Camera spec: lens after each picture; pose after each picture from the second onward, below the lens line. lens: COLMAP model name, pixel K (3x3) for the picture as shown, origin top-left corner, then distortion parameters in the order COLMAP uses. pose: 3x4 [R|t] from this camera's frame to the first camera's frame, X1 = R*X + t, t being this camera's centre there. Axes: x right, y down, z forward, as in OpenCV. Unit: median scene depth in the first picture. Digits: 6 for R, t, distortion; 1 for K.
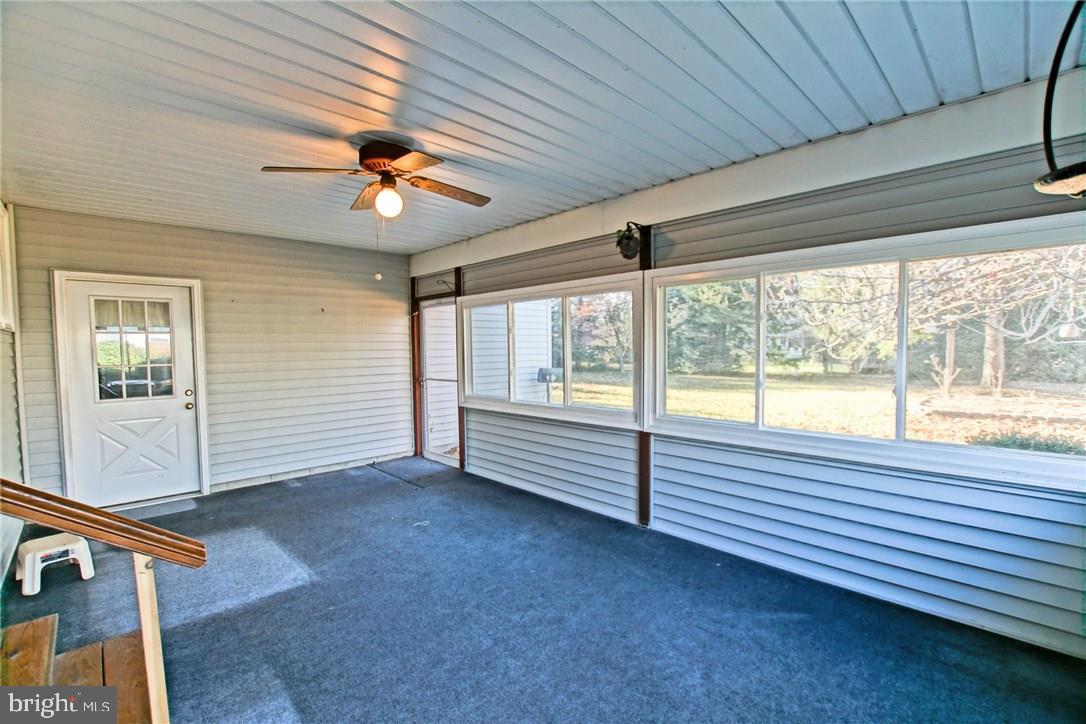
lens RADIAL K [[479.2, 0, 543.1], [0, 479.2, 368.0], [0, 0, 1]] dist [-0.027162, 0.000825]
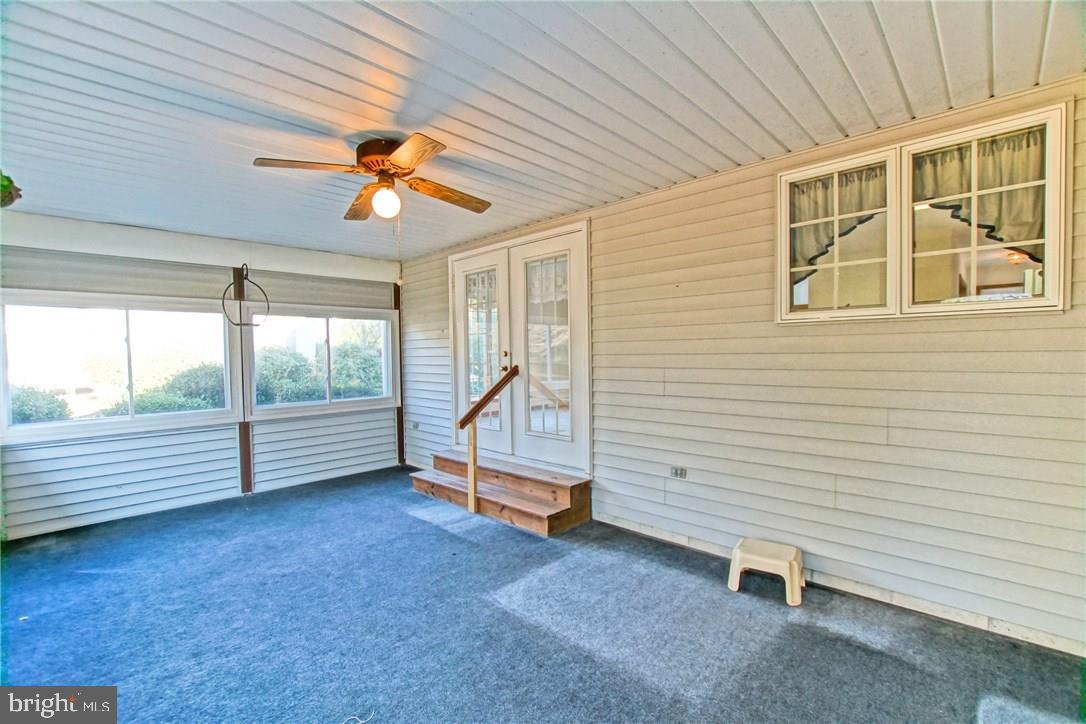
lens RADIAL K [[477.3, 0, 548.2], [0, 477.3, 359.3], [0, 0, 1]] dist [-0.039192, 0.000074]
pose [[-0.999069, 0.024153, -0.035758, -0.463702], [0.022164, 0.998241, 0.054994, -0.060553], [0.037023, 0.054150, -0.997846, 1.532823]]
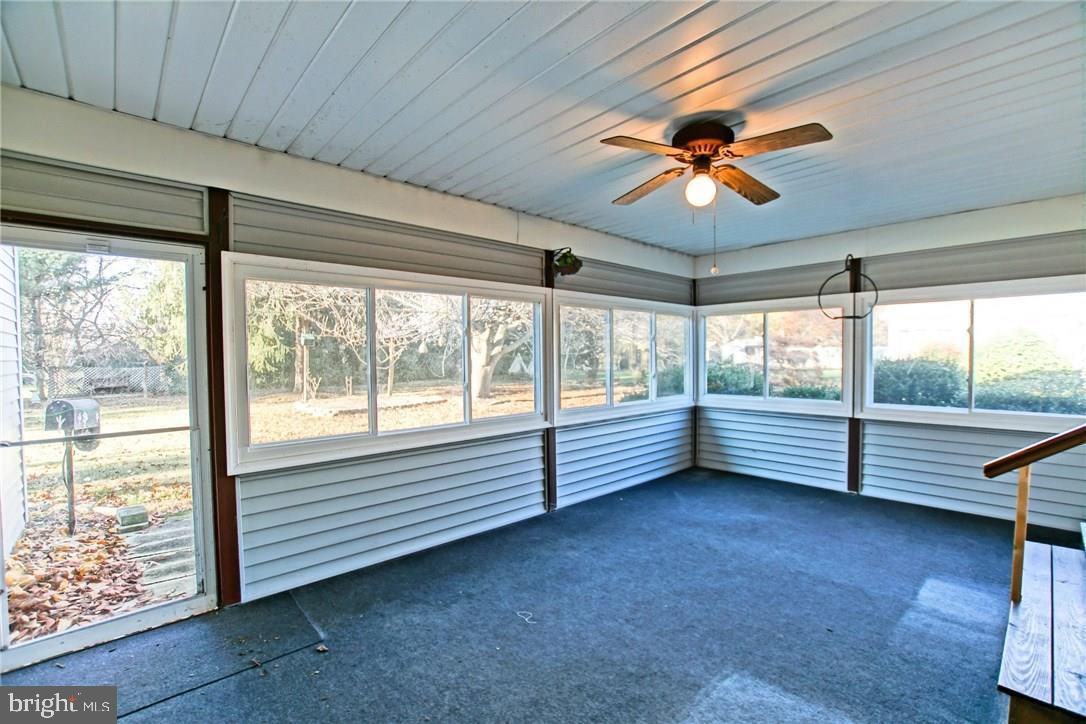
lens RADIAL K [[479.2, 0, 543.1], [0, 479.2, 368.0], [0, 0, 1]] dist [-0.027162, 0.000825]
pose [[0.032564, -0.018909, 0.999291, -0.961223], [0.050517, 0.998574, 0.017250, -0.032170], [-0.998192, 0.049920, 0.033473, 0.991356]]
